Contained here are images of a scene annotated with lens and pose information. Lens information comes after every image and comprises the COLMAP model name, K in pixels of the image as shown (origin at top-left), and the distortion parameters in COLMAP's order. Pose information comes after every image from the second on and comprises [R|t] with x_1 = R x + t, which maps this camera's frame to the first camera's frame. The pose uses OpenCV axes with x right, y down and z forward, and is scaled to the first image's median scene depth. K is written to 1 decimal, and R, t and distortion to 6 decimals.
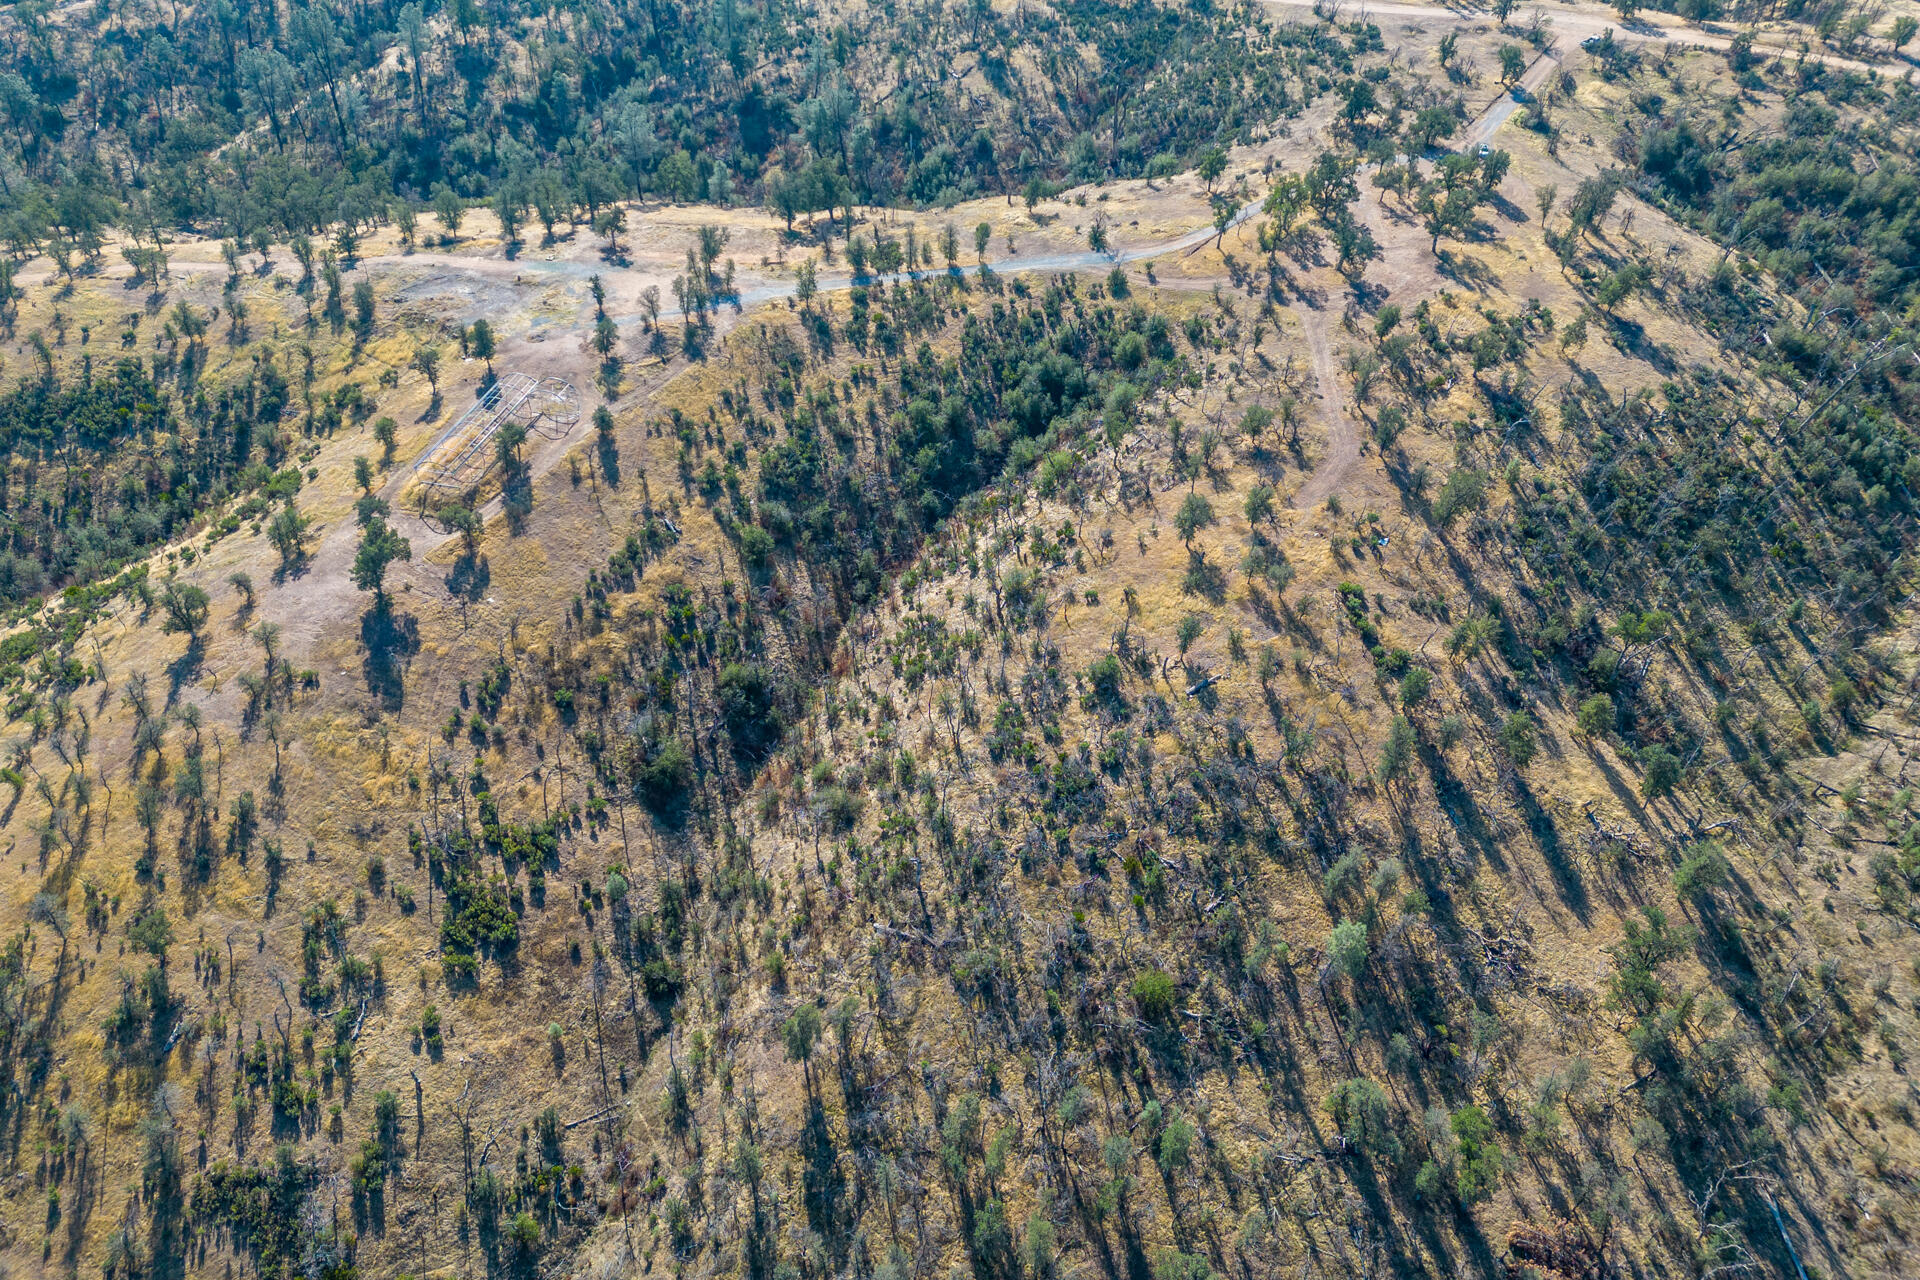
lens RADIAL K [[1324.5, 0, 948.7], [0, 1324.5, 604.9], [0, 0, 1]] dist [0.094865, -0.039943]
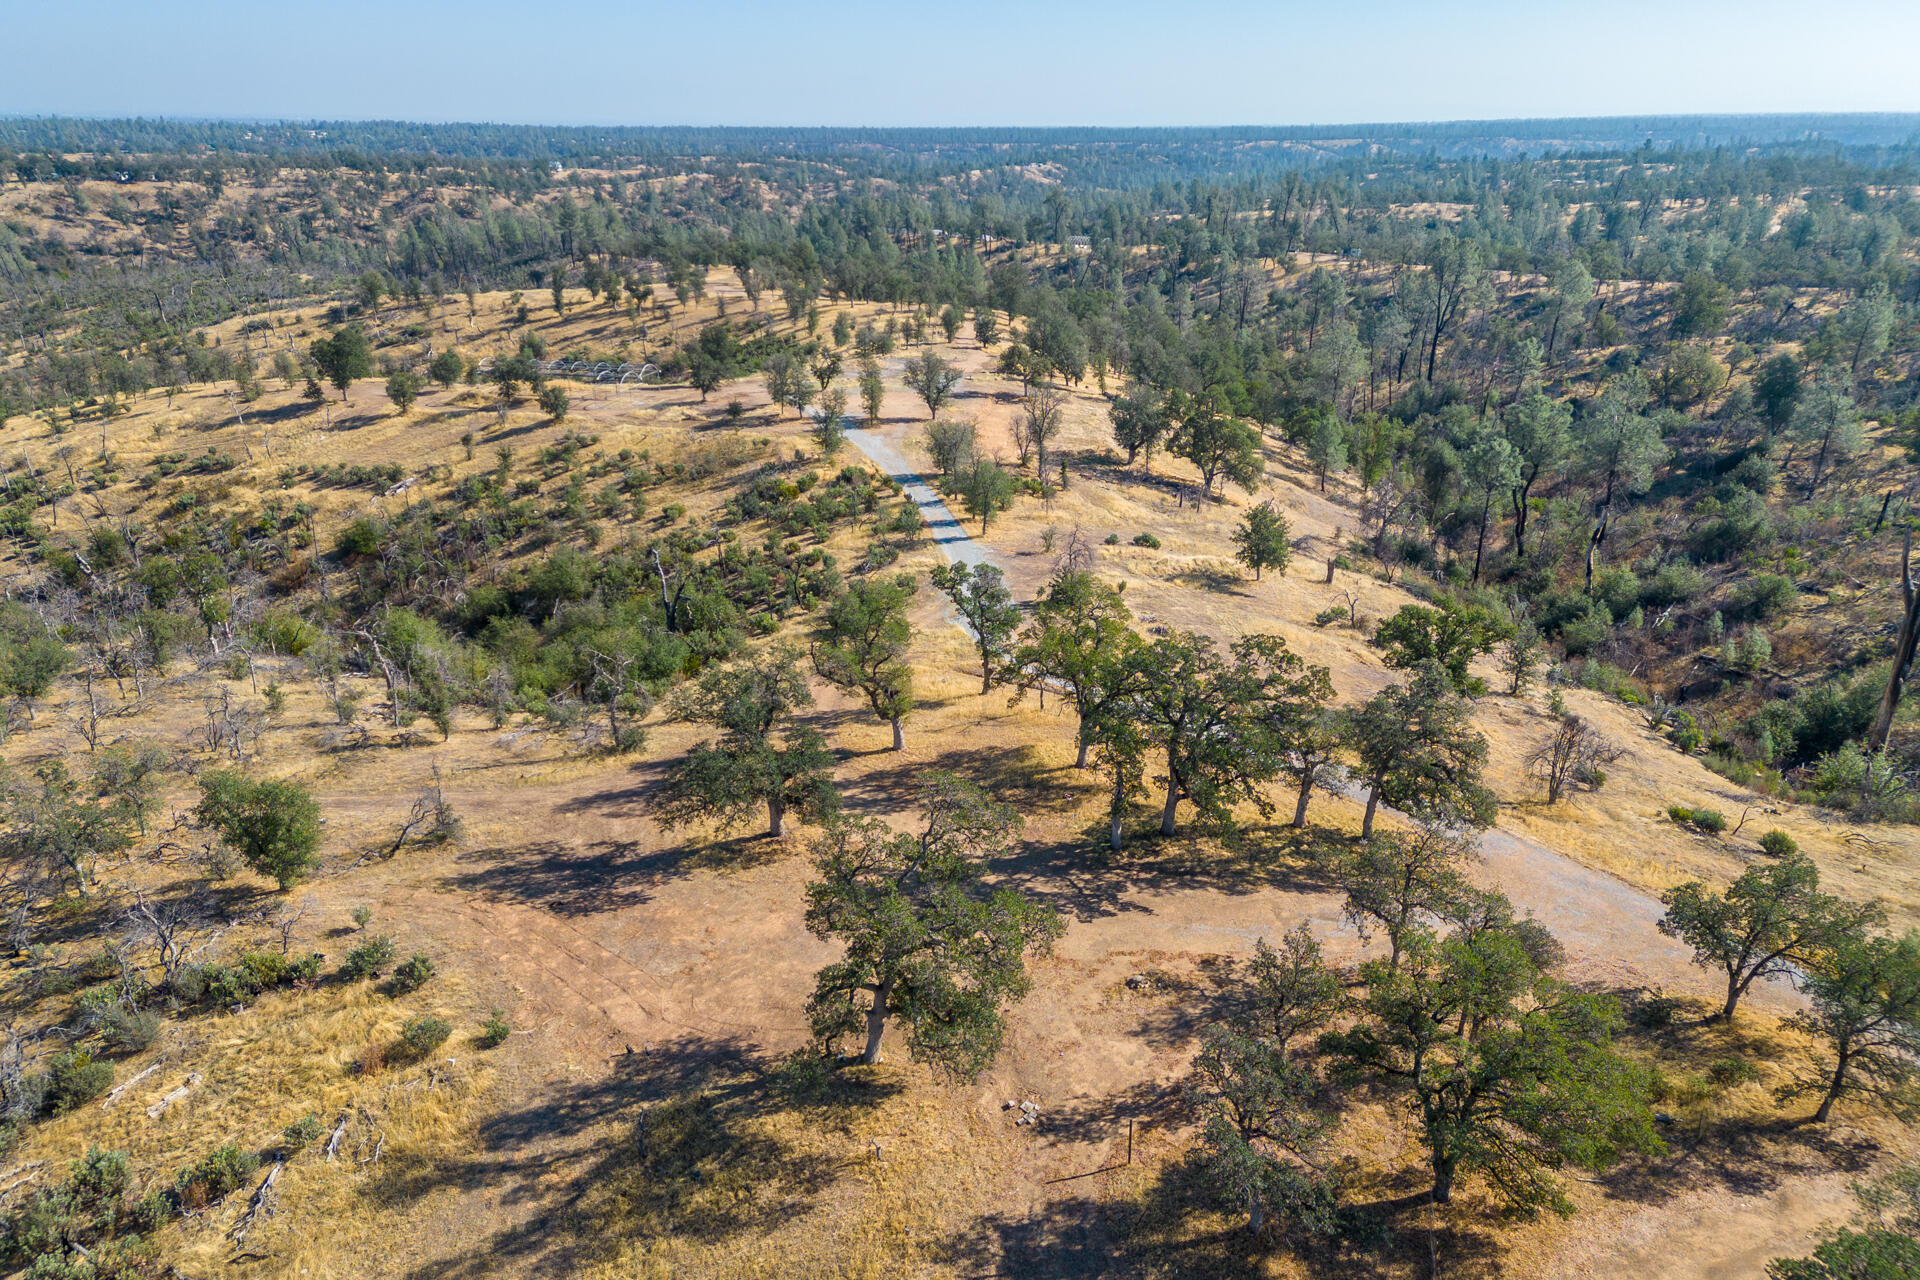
lens RADIAL K [[1324.5, 0, 969.8], [0, 1324.5, 641.7], [0, 0, 1]] dist [0.094865, -0.039943]
pose [[0.040849, 0.382788, -0.922933, 0.732373], [-0.648914, 0.712547, 0.266809, -0.520483], [0.759764, 0.588005, 0.277504, 1.267403]]
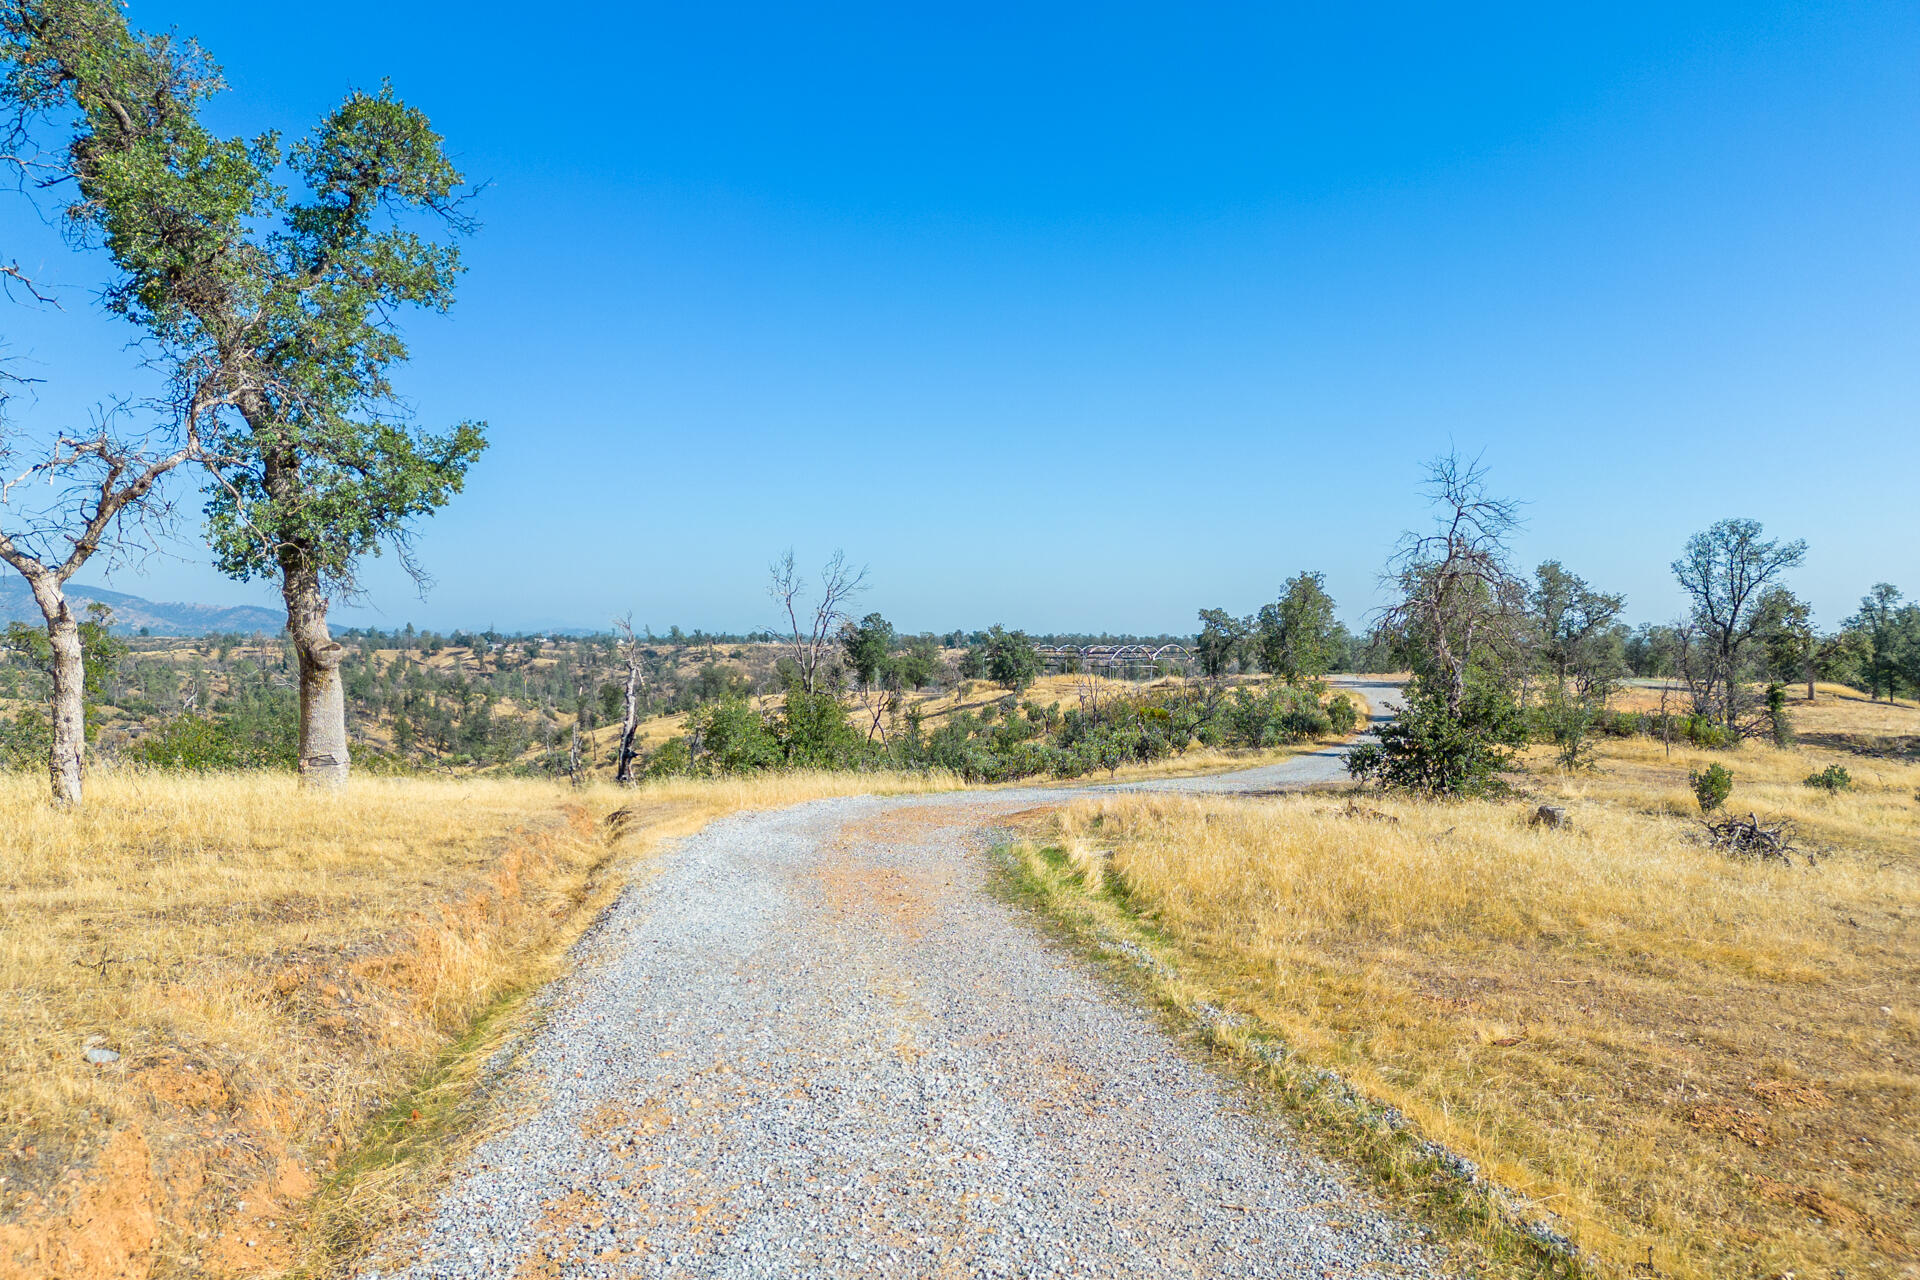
lens RADIAL K [[1324.5, 0, 970.5], [0, 1324.5, 636.2], [0, 0, 1]] dist [0.094865, -0.039943]
pose [[-0.547232, 0.019040, -0.836764, 0.333374], [-0.534367, 0.761520, 0.366796, -0.444248], [0.644197, 0.647862, -0.406553, 1.479866]]
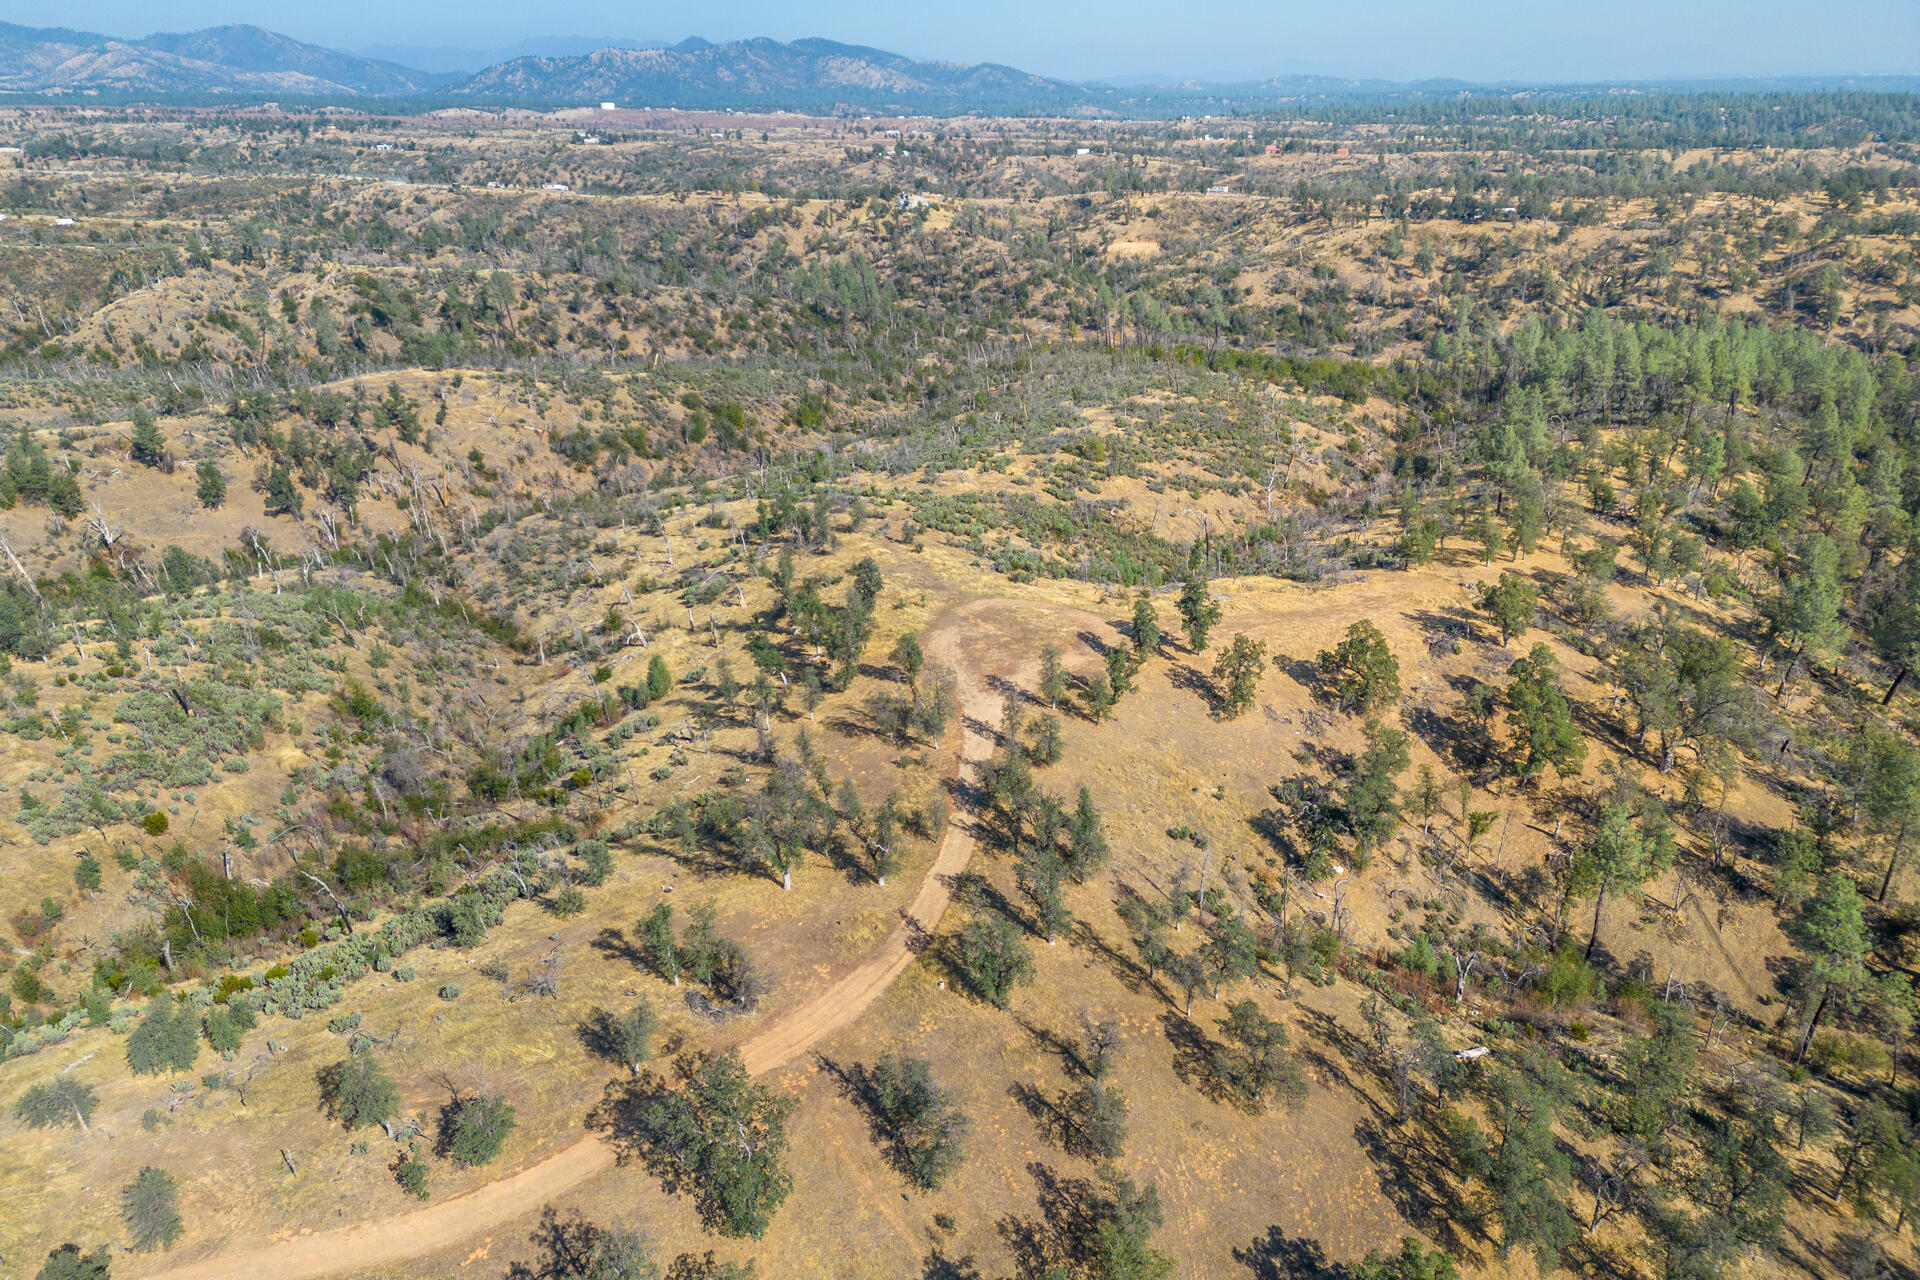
lens RADIAL K [[1324.5, 0, 976.3], [0, 1324.5, 647.8], [0, 0, 1]] dist [0.094865, -0.039943]
pose [[-0.891838, 0.203113, -0.404191, -0.868057], [-0.269182, 0.479814, 0.835057, -0.936675], [0.363547, 0.853536, -0.373241, 1.567125]]
